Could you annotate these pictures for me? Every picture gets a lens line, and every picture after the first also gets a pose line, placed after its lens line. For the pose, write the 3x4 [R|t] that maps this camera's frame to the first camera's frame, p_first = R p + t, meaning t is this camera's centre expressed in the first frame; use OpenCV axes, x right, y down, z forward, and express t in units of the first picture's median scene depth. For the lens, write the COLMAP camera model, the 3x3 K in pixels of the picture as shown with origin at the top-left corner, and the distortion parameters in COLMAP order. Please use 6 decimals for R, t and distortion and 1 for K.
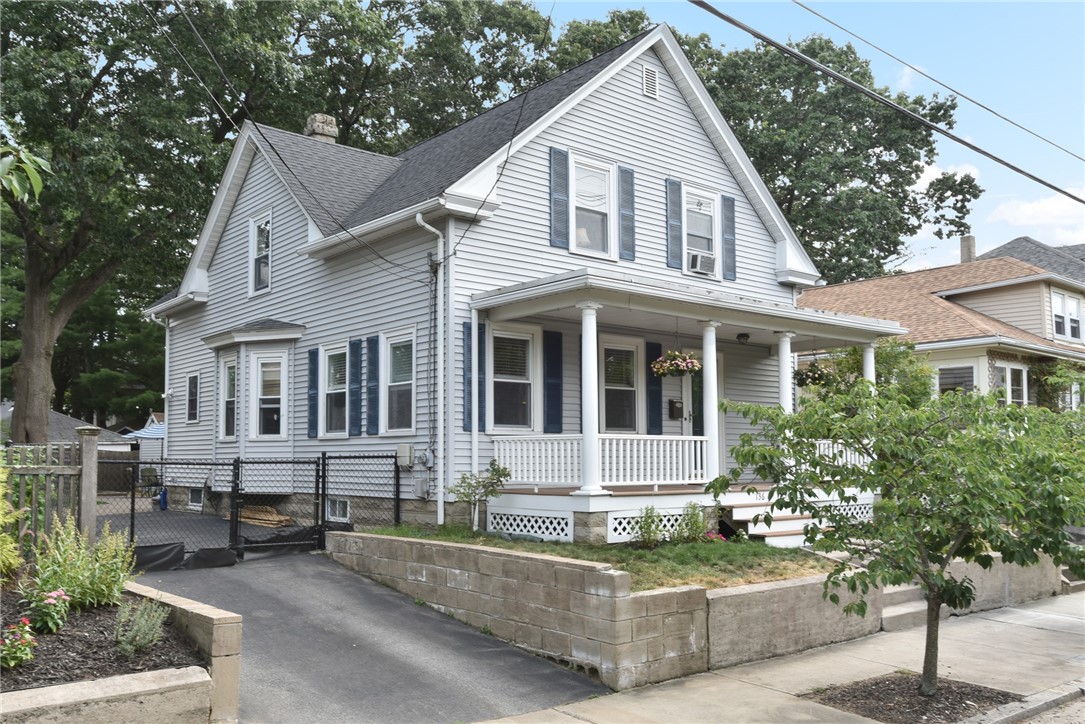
lens RADIAL K [[927.5, 0, 543.7], [0, 927.5, 369.0], [0, 0, 1]] dist [-0.061008, -0.001216]
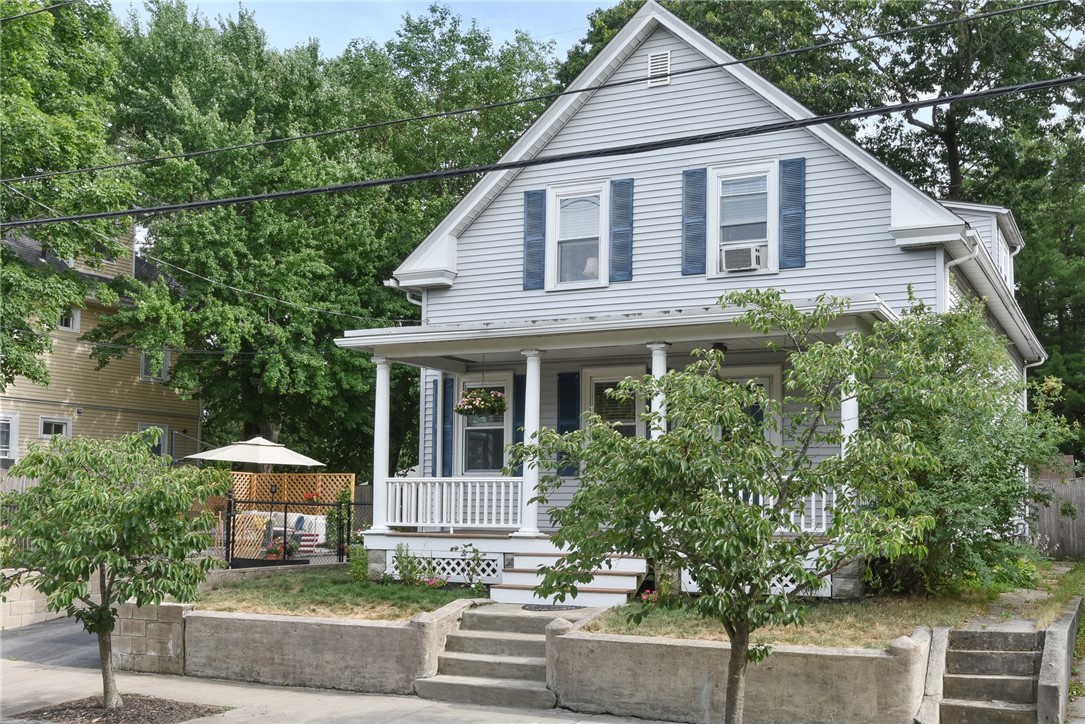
lens RADIAL K [[1057.3, 0, 542.6], [0, 1057.3, 366.5], [0, 0, 1]] dist [-0.001423, 0.000000]
pose [[0.454825, -0.111530, -0.883570, 1.149751], [0.085360, 0.993019, -0.081406, 0.051230], [0.886481, -0.038396, 0.461170, 0.538754]]
